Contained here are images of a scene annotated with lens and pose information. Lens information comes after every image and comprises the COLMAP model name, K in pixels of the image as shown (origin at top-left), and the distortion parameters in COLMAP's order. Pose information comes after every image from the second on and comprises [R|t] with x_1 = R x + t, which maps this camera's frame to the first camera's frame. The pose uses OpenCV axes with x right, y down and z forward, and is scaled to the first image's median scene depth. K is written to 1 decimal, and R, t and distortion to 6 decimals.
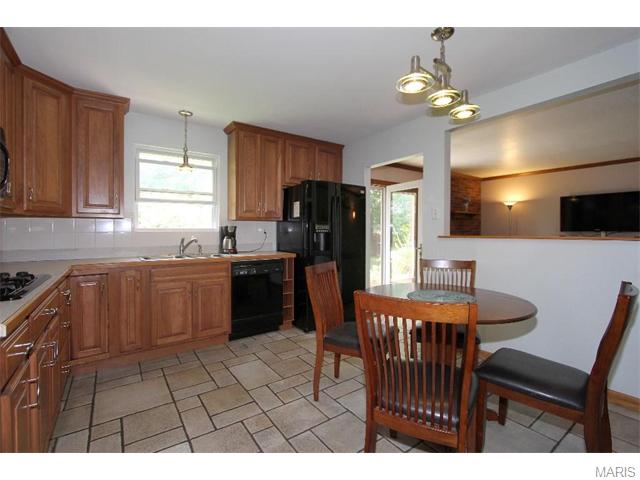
lens RADIAL K [[300.0, 0, 317.9], [0, 300.0, 235.2], [0, 0, 1]] dist [-0.003763, 0.002371]
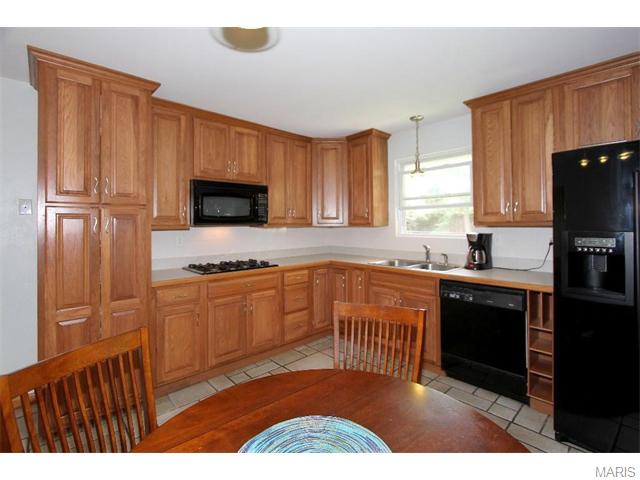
lens RADIAL K [[300.0, 0, 324.2], [0, 300.0, 222.0], [0, 0, 1]] dist [-0.003763, 0.002371]
pose [[0.140922, -0.007745, -0.989990, 0.475049], [-0.002996, 0.999961, -0.008250, -0.058821], [0.990016, 0.004129, 0.140893, 0.563050]]
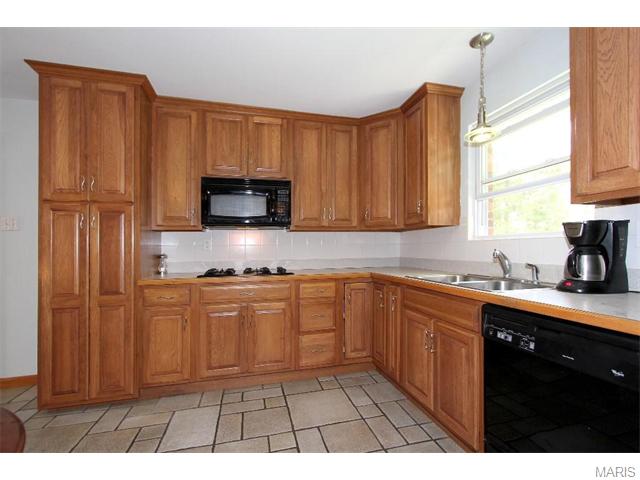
lens RADIAL K [[300.0, 0, 327.7], [0, 300.0, 250.2], [0, 0, 1]] dist [-0.003763, 0.002371]
pose [[-0.337748, 0.008064, -0.941202, 0.211712], [0.000526, 0.999965, 0.008378, 0.005566], [0.941237, 0.002335, -0.337740, 0.920518]]
